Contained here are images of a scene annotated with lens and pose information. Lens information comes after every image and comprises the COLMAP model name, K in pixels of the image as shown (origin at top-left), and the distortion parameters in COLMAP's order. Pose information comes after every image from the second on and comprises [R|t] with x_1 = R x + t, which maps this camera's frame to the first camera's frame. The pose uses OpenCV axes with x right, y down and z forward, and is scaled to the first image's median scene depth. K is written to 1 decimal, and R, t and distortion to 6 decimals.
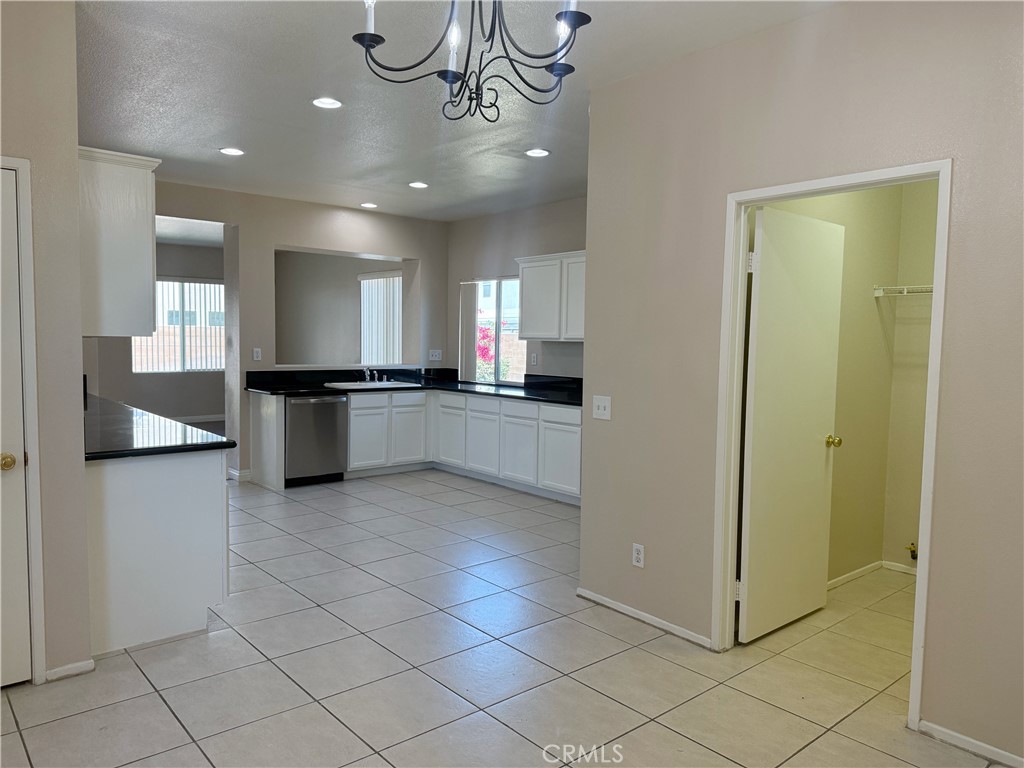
lens RADIAL K [[719.5, 0, 510.4], [0, 719.5, 383.6], [0, 0, 1]] dist [0.114273, -0.187002]
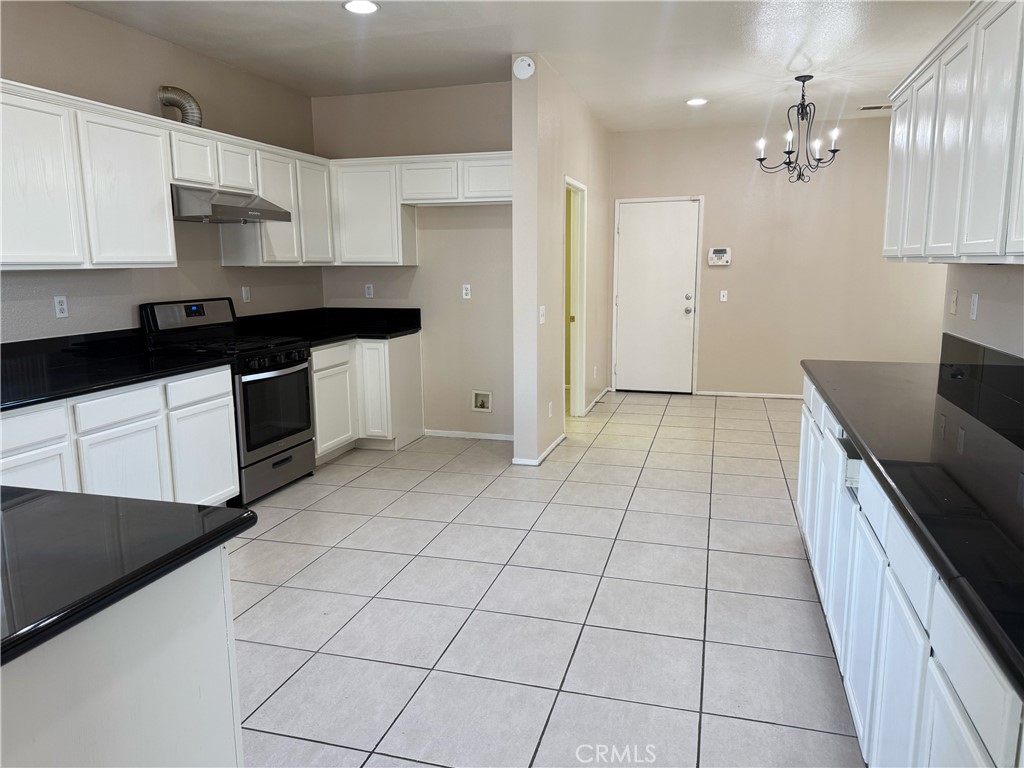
lens RADIAL K [[719.5, 0, 510.4], [0, 719.5, 383.6], [0, 0, 1]] dist [0.114273, -0.187002]
pose [[-0.548451, -0.148758, 0.822844, -0.483530], [0.053592, 0.975772, 0.212126, -0.064570], [-0.834464, 0.160439, -0.527191, 0.906113]]
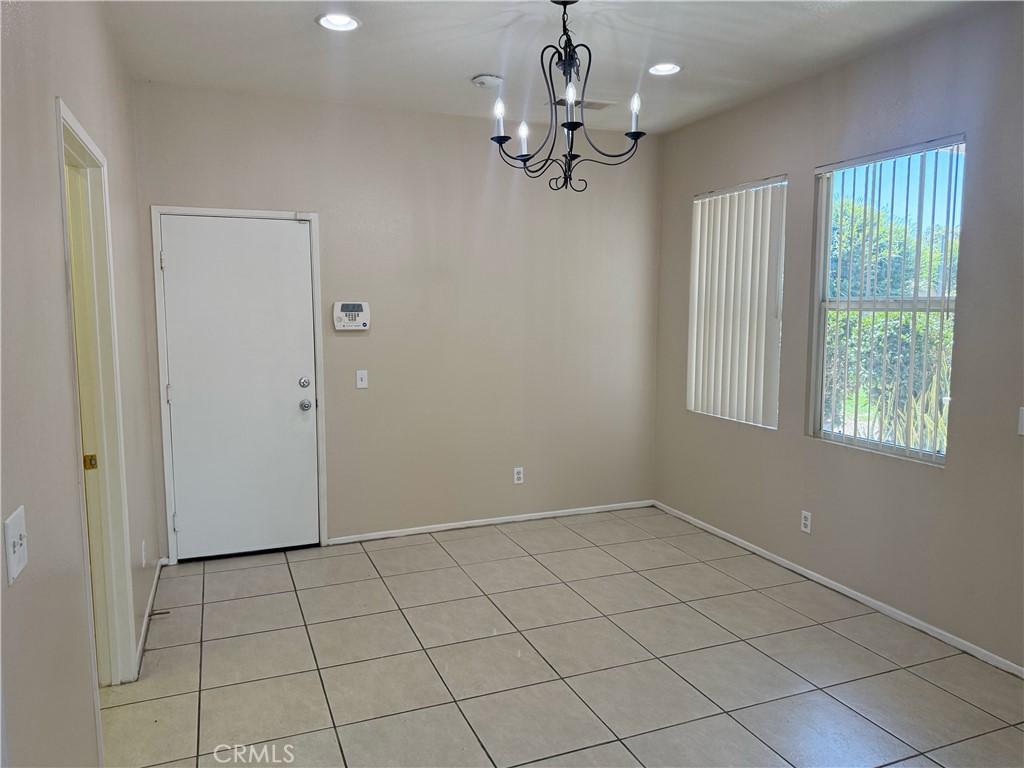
lens RADIAL K [[722.1, 0, 512.0], [0, 722.1, 384.0], [0, 0, 1]] dist [0.075836, -0.095713]
pose [[-0.948367, -0.048354, 0.313469, -0.108873], [0.006128, 0.985333, 0.170533, -0.053781], [-0.317117, 0.163649, -0.934160, 0.641680]]
